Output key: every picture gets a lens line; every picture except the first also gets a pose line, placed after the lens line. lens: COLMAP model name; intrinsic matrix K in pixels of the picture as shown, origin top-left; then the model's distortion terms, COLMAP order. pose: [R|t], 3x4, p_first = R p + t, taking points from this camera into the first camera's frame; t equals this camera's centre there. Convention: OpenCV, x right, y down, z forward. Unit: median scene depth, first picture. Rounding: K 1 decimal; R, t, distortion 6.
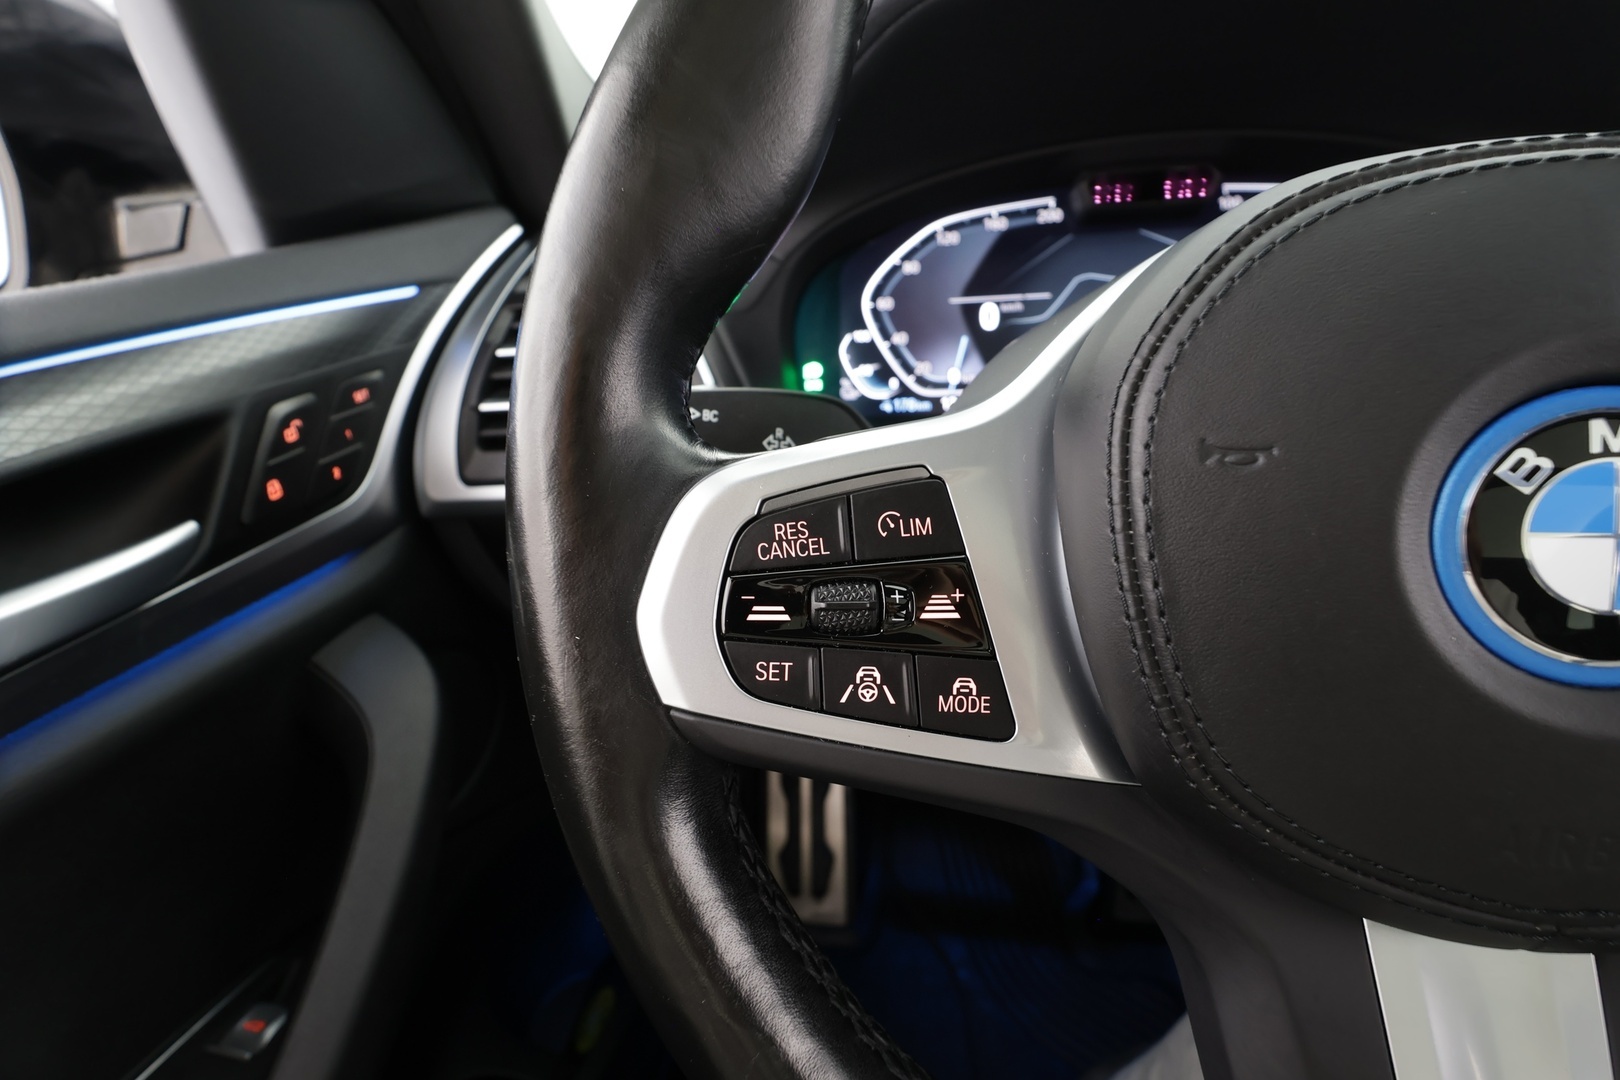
lens RADIAL K [[739.8, 0, 810.0], [0, 739.8, 540.0], [0, 0, 1]] dist [0.000239, 0.000016]
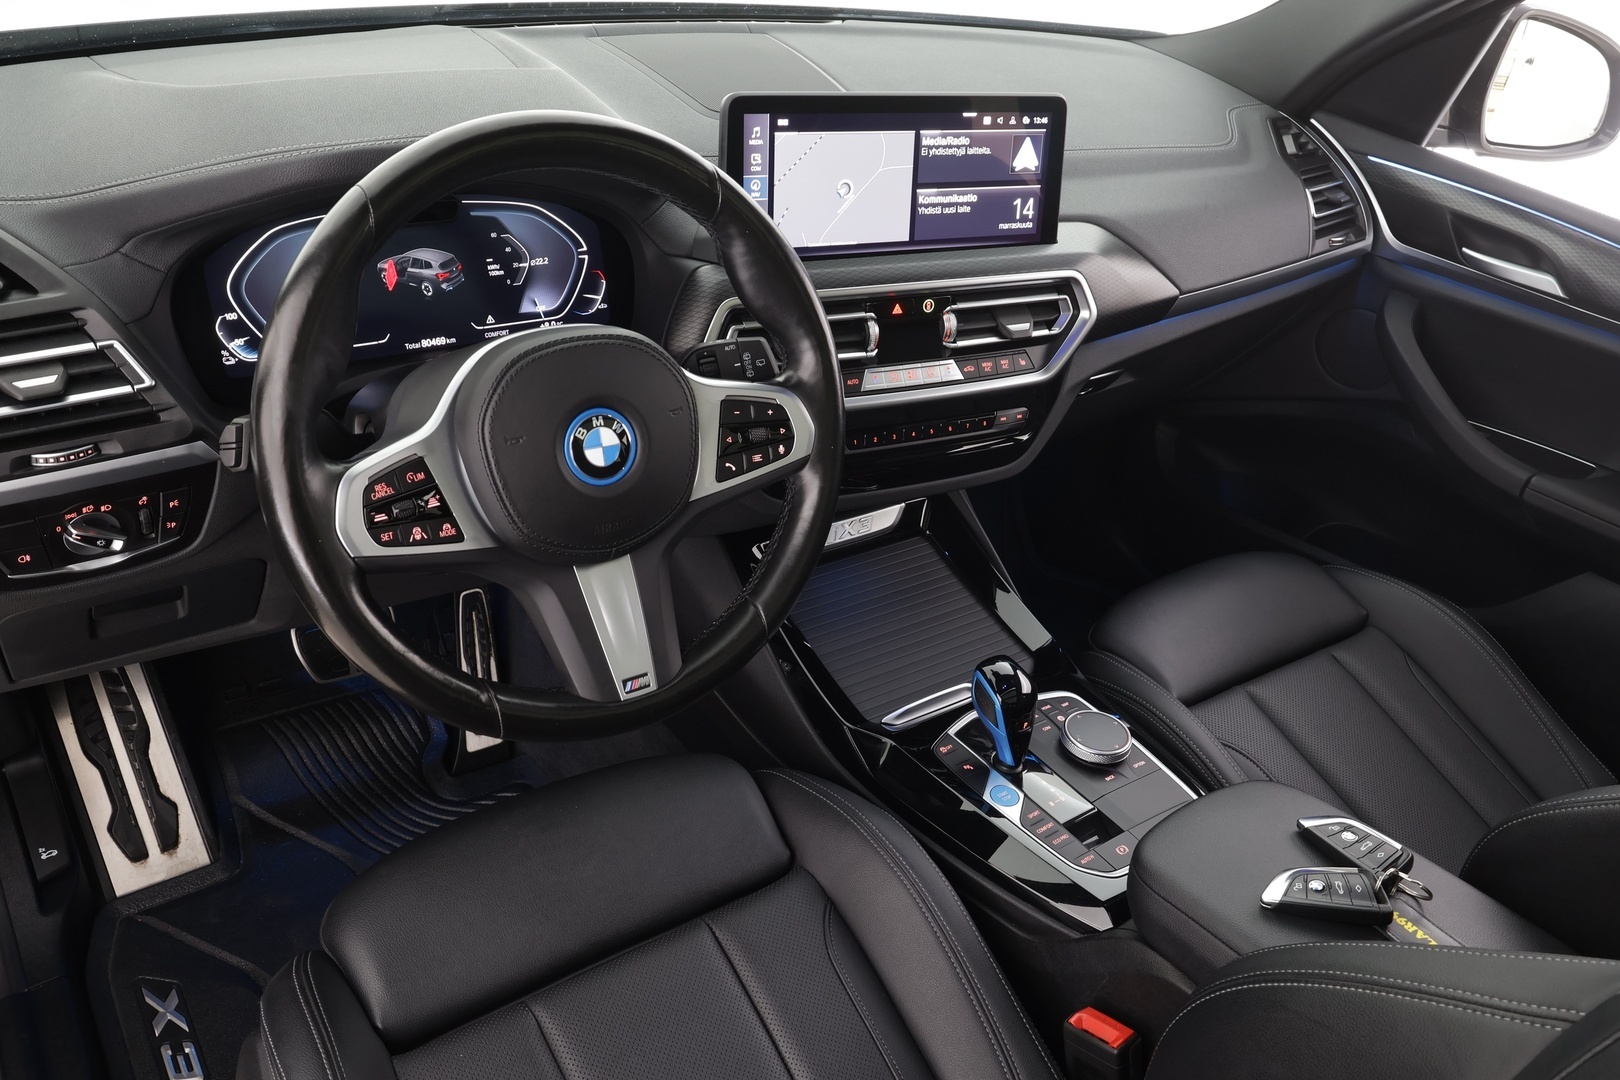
lens RADIAL K [[1247.1, 0, 810.0], [0, 1247.1, 540.0], [0, 0, 1]] dist [0.003498, 0.001021]
pose [[0.708872, -0.236604, 0.664469, -2.070171], [0.129704, 0.969721, 0.206926, -0.588433], [-0.693309, -0.060500, 0.718097, -3.555095]]
